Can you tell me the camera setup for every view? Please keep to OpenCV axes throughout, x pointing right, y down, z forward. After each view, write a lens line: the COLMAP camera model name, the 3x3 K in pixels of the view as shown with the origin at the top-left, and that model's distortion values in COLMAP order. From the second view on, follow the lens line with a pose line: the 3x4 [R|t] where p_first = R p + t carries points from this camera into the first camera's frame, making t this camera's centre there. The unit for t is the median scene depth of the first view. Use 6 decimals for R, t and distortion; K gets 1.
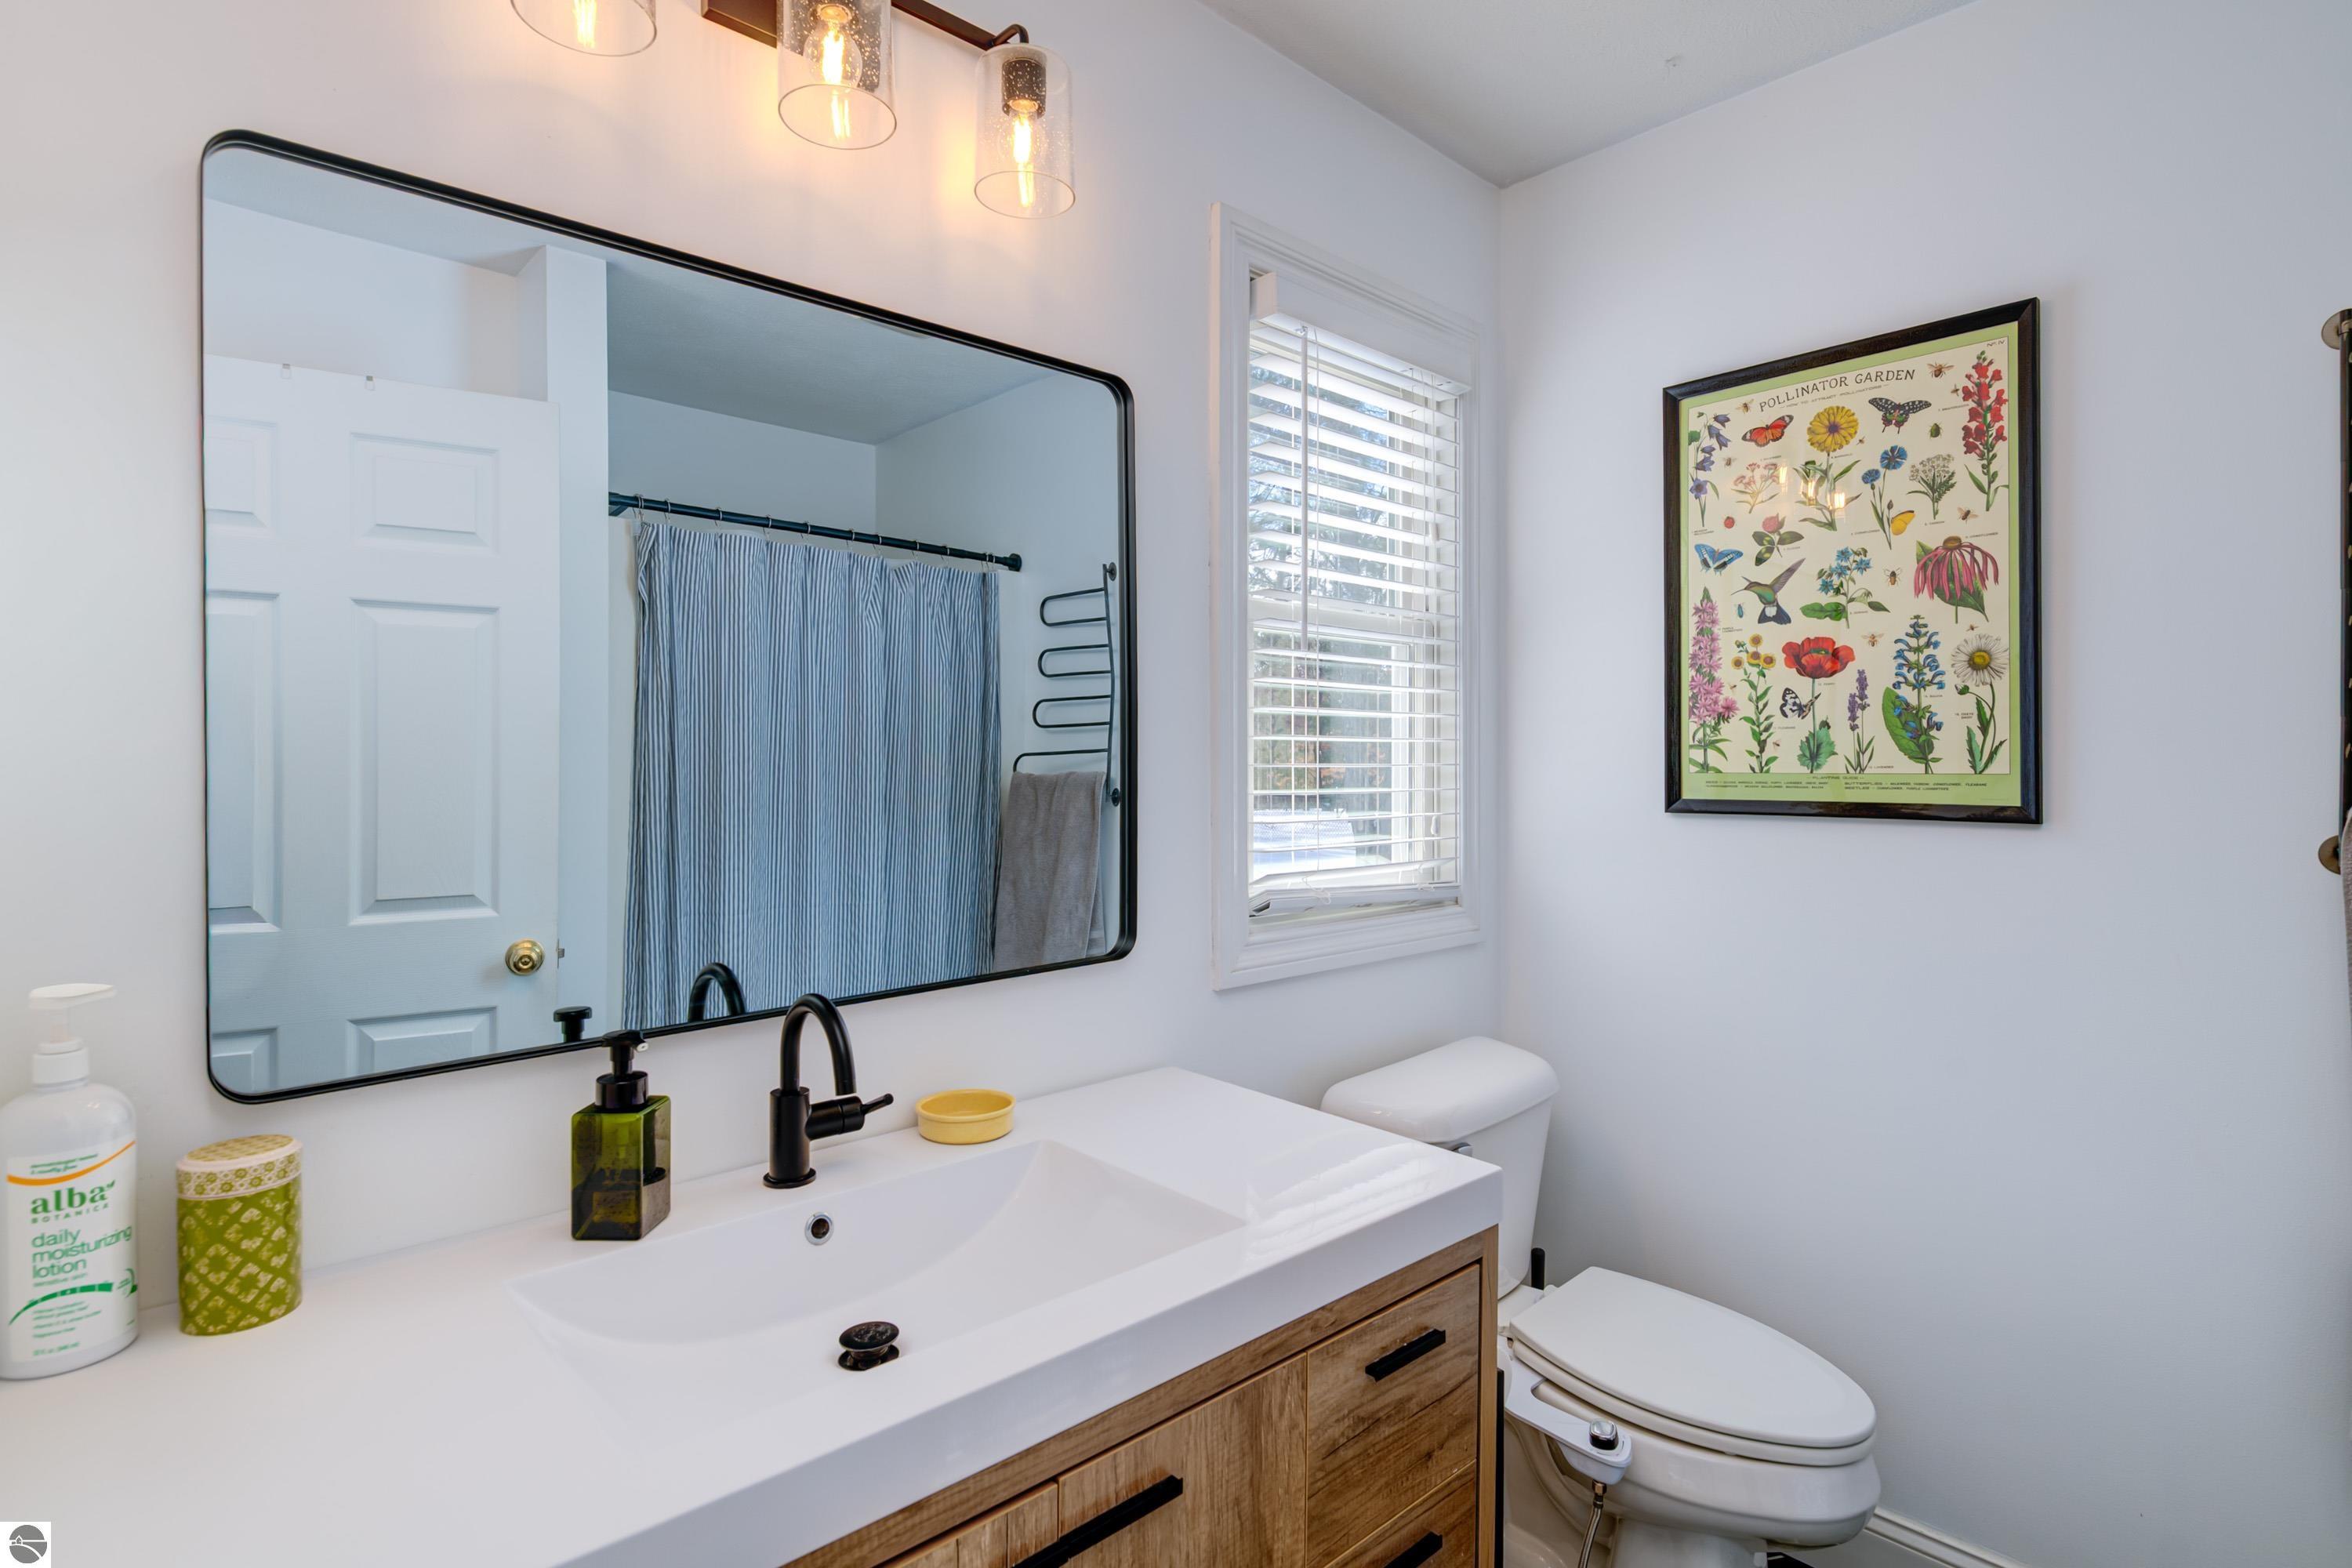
lens RADIAL K [[1111.7, 0, 1169.0], [0, 1111.7, 775.9], [0, 0, 1]] dist [0.002630, 0.000470]
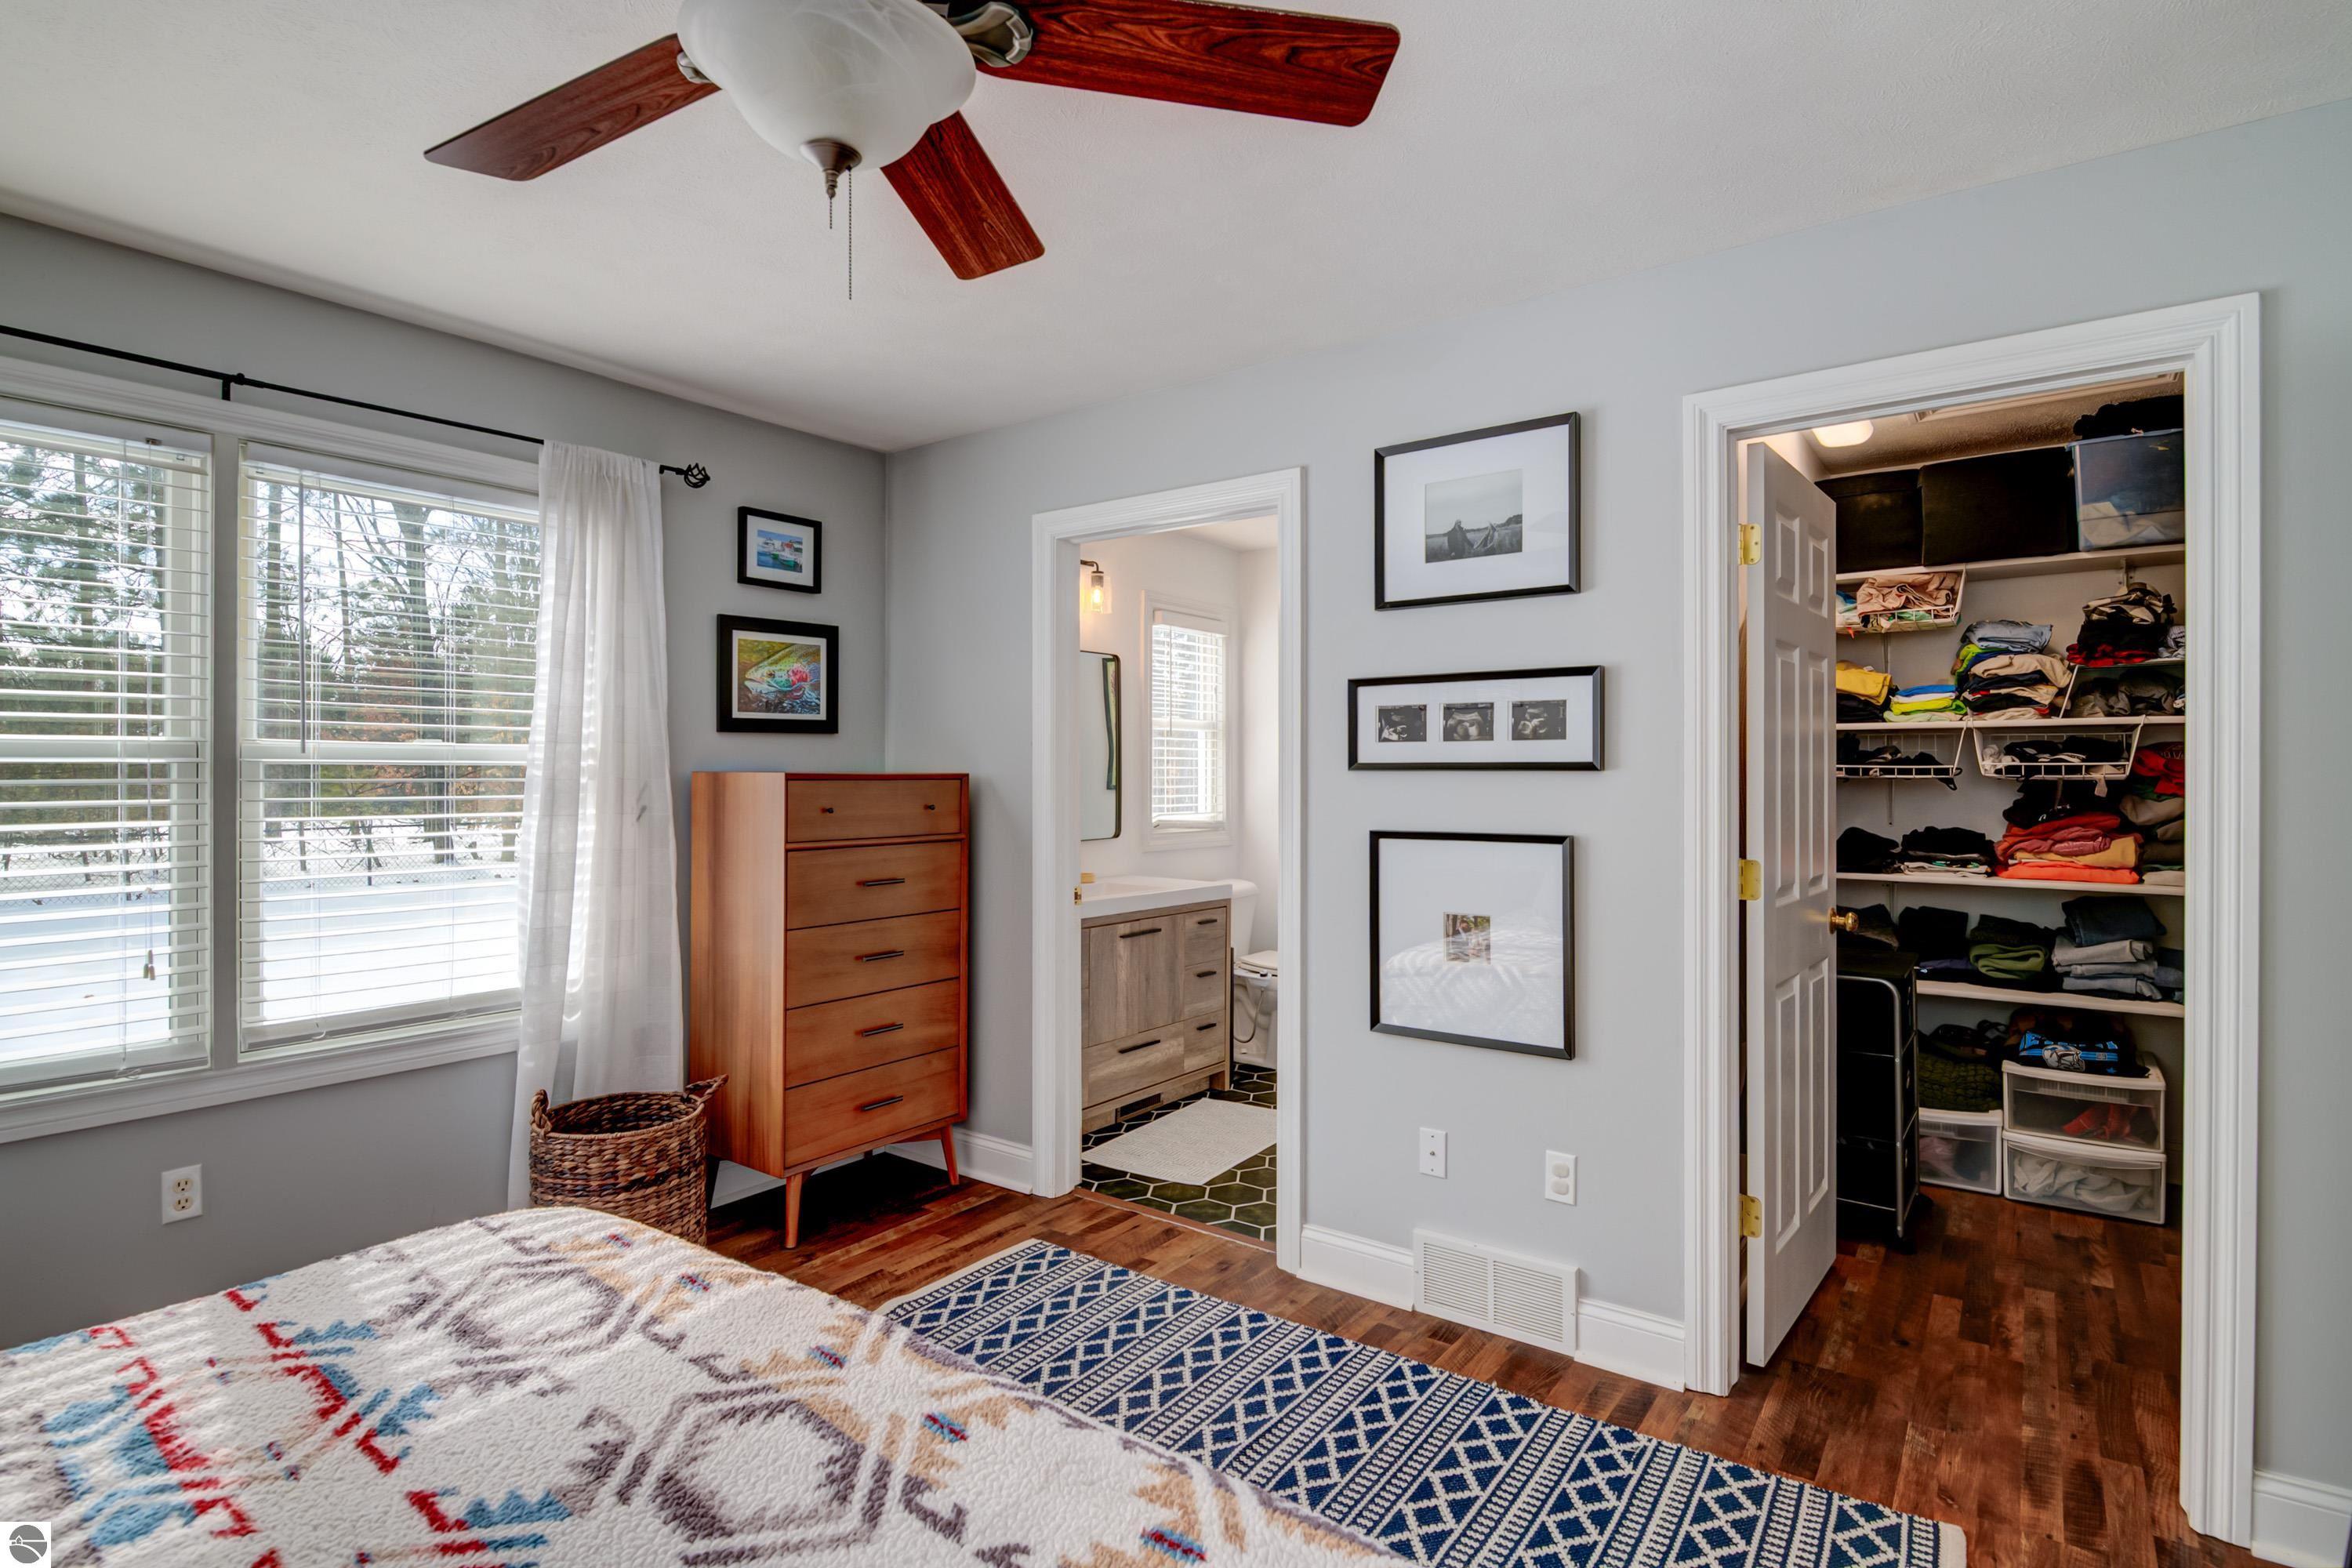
lens RADIAL K [[1111.7, 0, 1171.9], [0, 1111.7, 780.1], [0, 0, 1]] dist [0.002630, 0.000470]
pose [[0.980658, 0.005188, 0.195660, -0.384648], [-0.004074, 0.999973, -0.006095, 0.012817], [-0.195686, 0.005180, 0.980653, -1.601566]]
